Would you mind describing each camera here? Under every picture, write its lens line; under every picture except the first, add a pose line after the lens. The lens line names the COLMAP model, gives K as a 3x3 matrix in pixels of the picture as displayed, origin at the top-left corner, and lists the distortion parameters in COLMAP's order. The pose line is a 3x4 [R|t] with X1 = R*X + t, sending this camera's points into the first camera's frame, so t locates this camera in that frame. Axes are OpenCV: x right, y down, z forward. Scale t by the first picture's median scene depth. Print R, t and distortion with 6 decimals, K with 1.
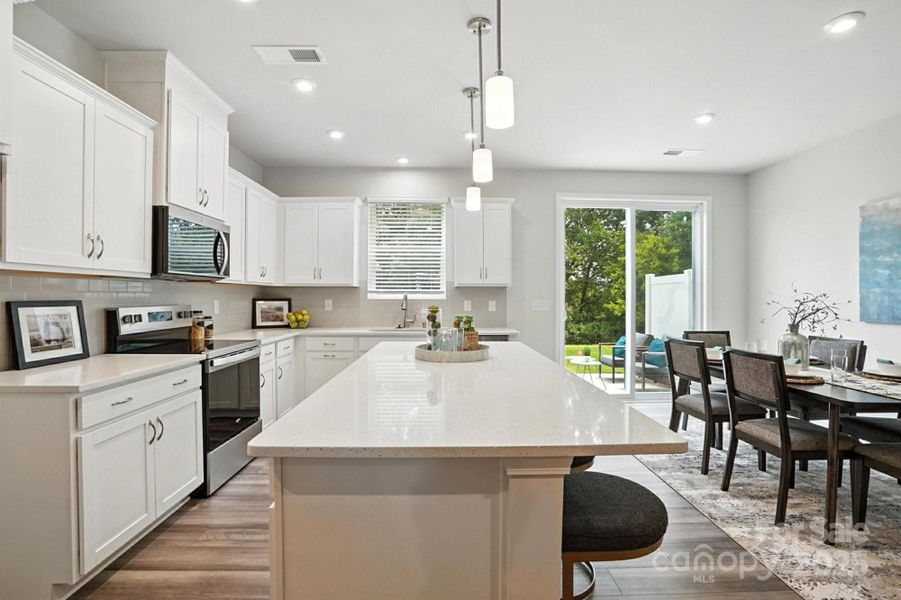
lens RADIAL K [[426.7, 0, 451.8], [0, 426.7, 295.6], [0, 0, 1]] dist [-0.057985, 0.028722]
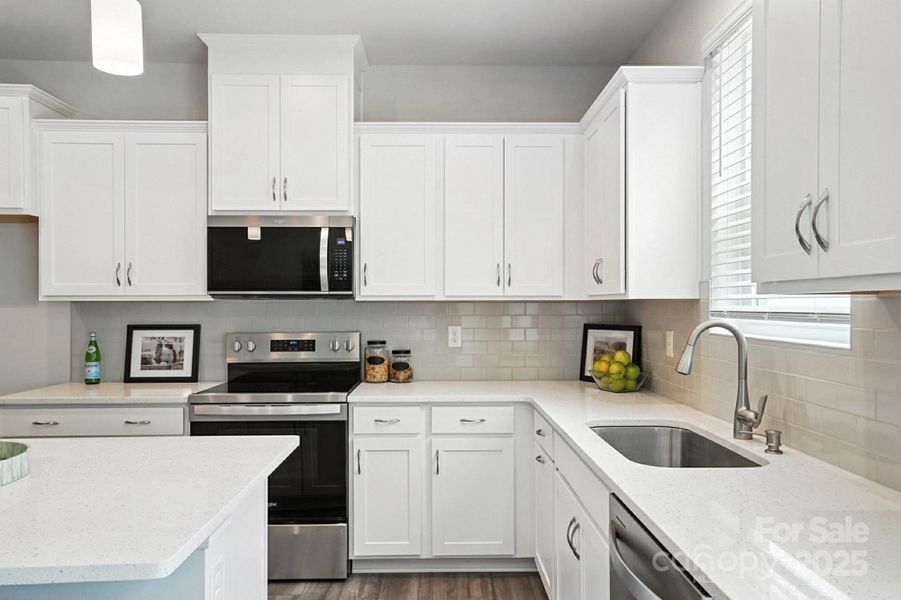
lens RADIAL K [[653.6, 0, 451.0], [0, 653.6, 306.4], [0, 0, 1]] dist [0.009085, 0.004949]
pose [[-0.003833, 0.001283, -0.999992, 0.484505], [0.003640, 0.999993, 0.001269, -0.022550], [0.999986, -0.003635, -0.003837, 1.121421]]
